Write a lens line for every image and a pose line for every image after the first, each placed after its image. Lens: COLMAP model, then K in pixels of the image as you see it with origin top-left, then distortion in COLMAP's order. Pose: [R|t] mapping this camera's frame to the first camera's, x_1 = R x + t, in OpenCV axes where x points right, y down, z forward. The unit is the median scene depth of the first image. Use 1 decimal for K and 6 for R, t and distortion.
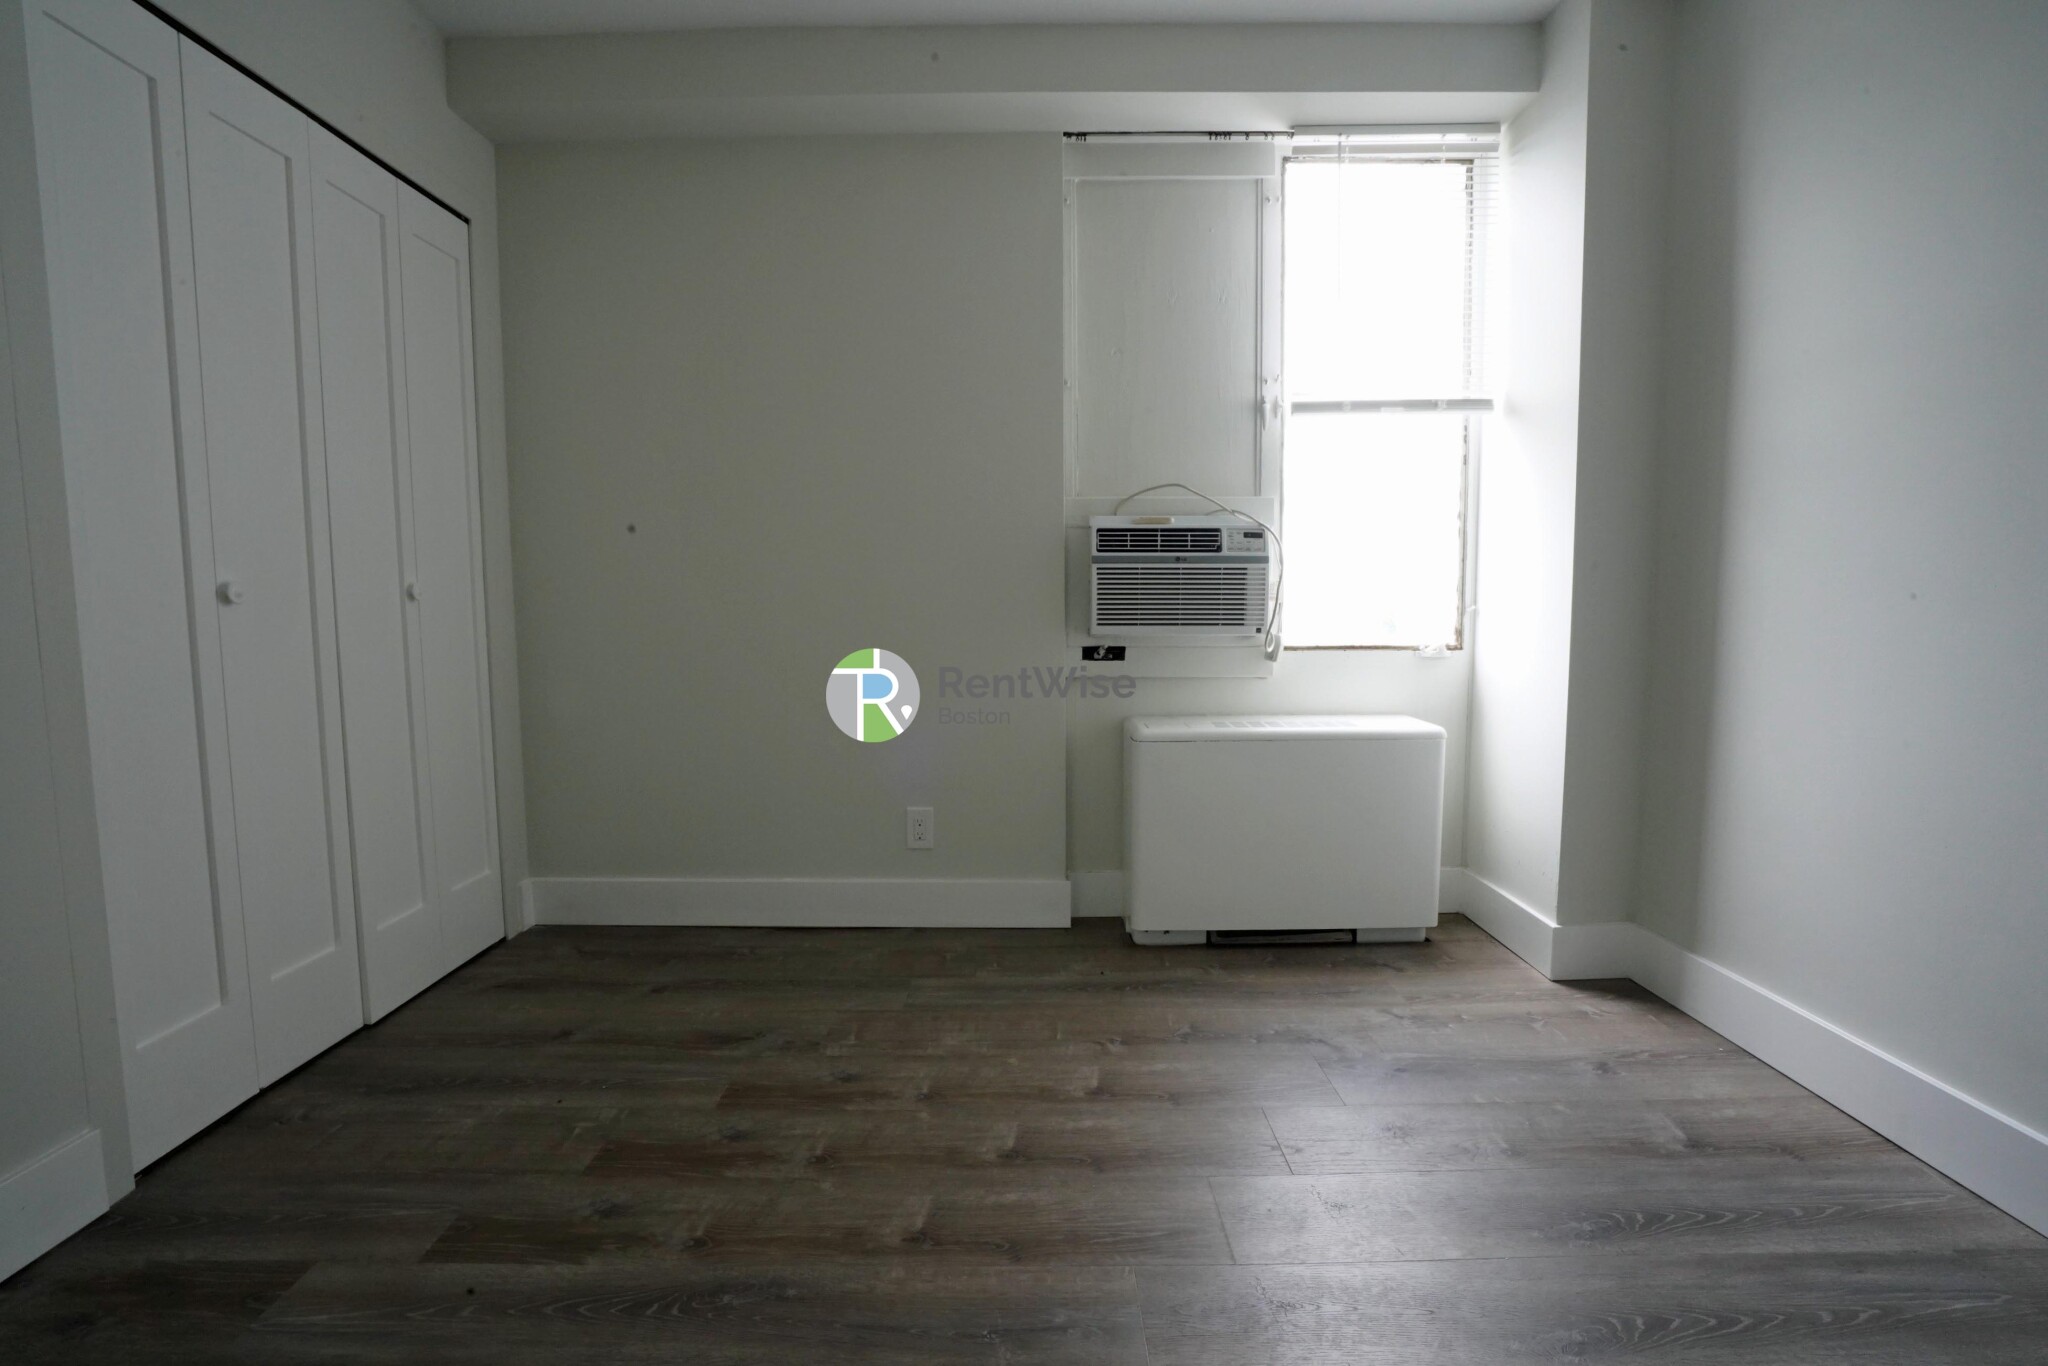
lens RADIAL K [[953.5, 0, 1017.6], [0, 953.5, 685.8], [0, 0, 1]] dist [-0.056985, 0.025618]
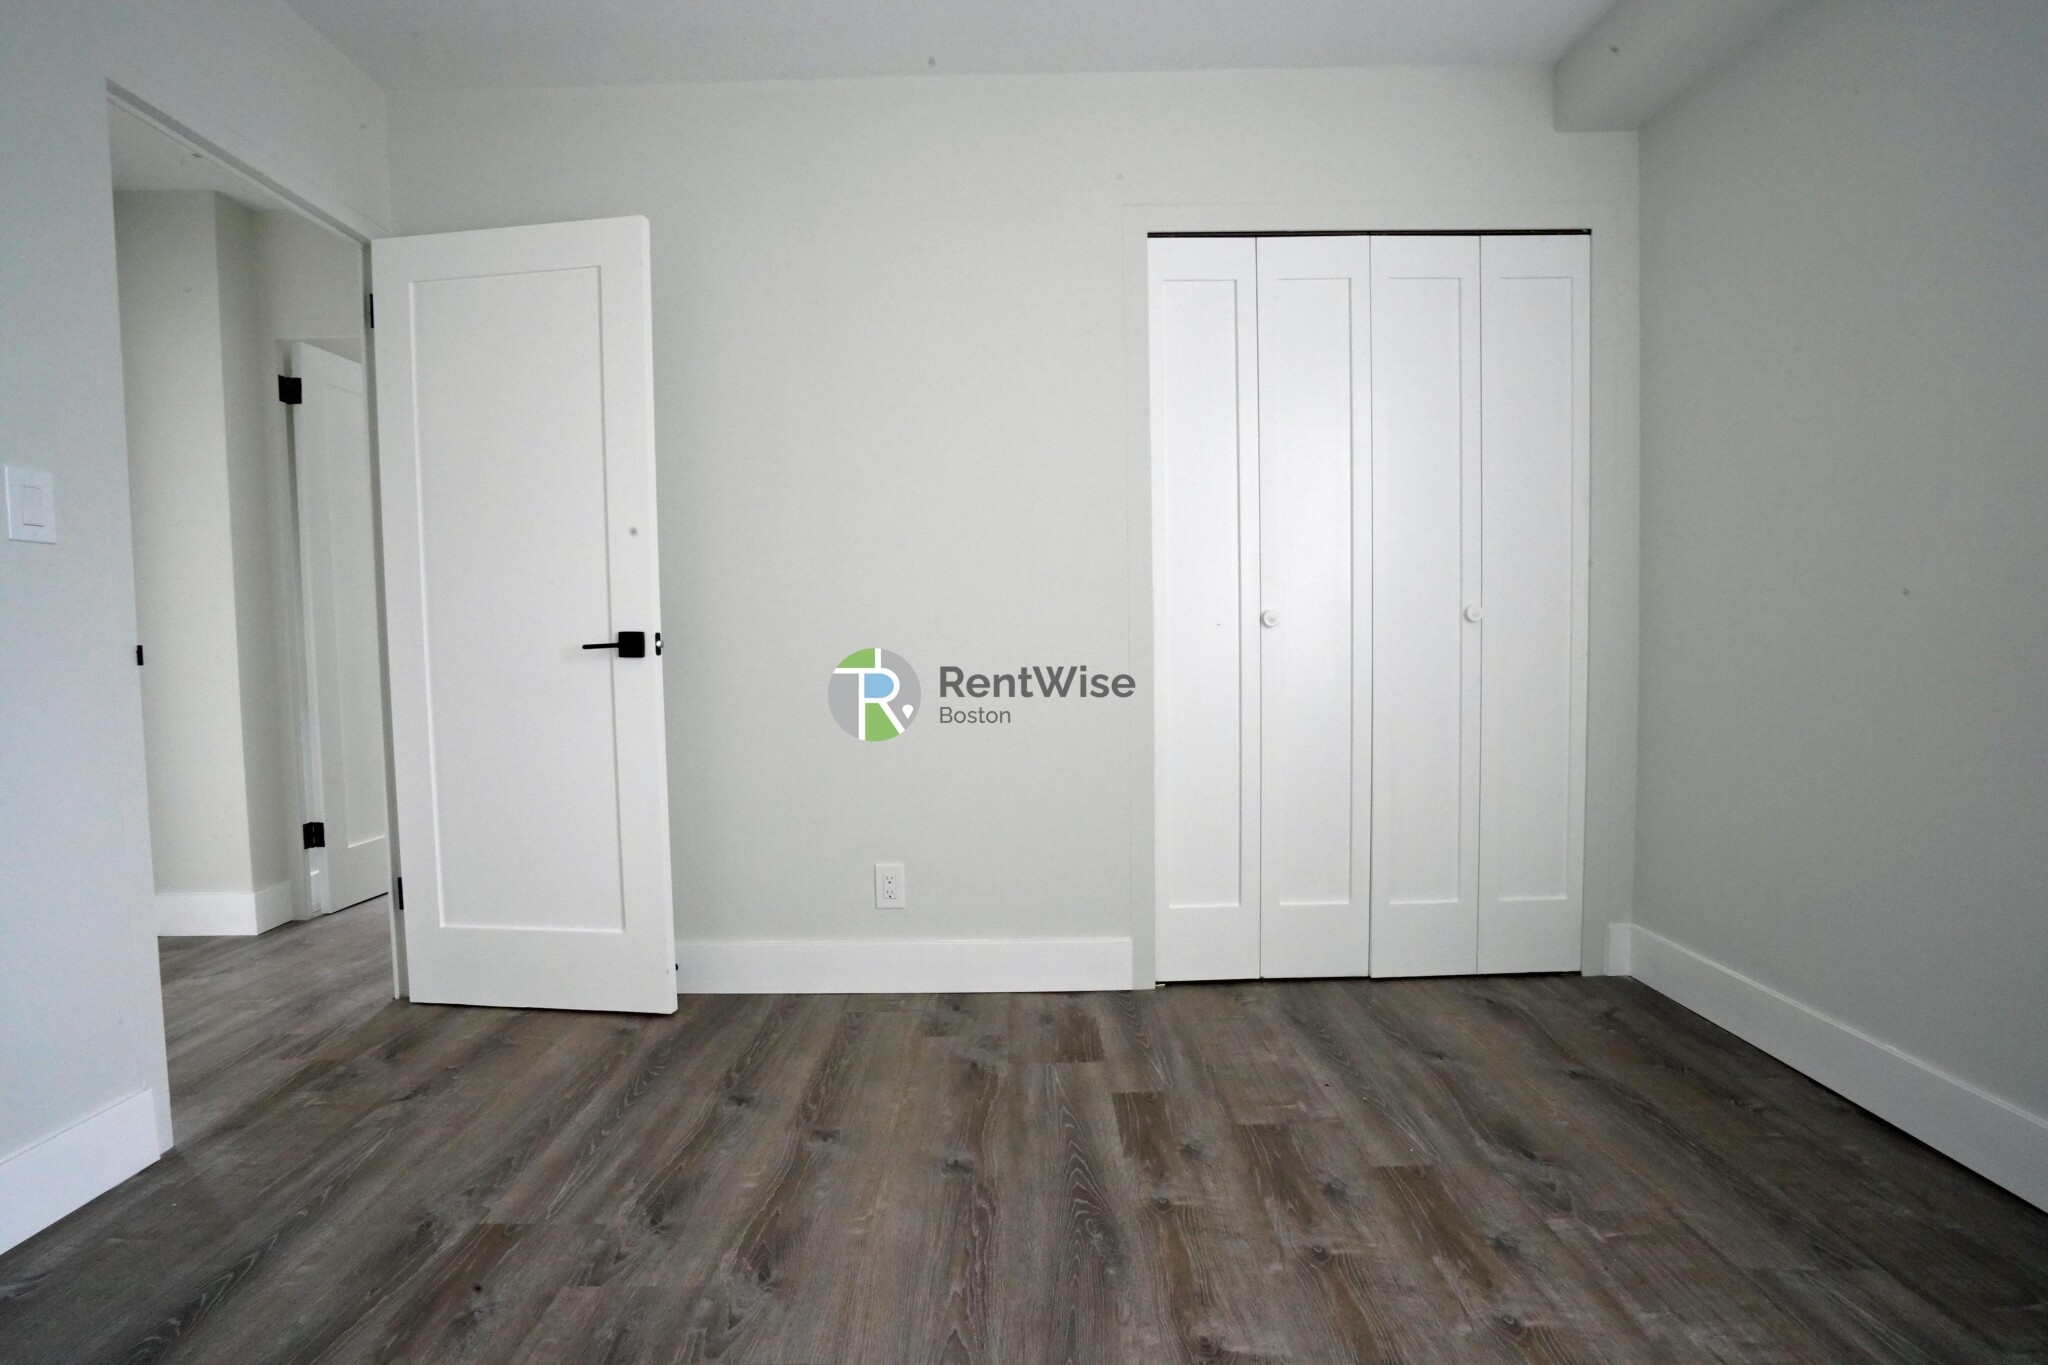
lens RADIAL K [[953.5, 0, 1017.6], [0, 953.5, 685.3], [0, 0, 1]] dist [-0.056985, 0.025618]
pose [[0.018328, 0.064725, -0.997735, 0.543904], [-0.073128, 0.995316, 0.063225, -0.059156], [0.997154, 0.071804, 0.022976, 0.561403]]
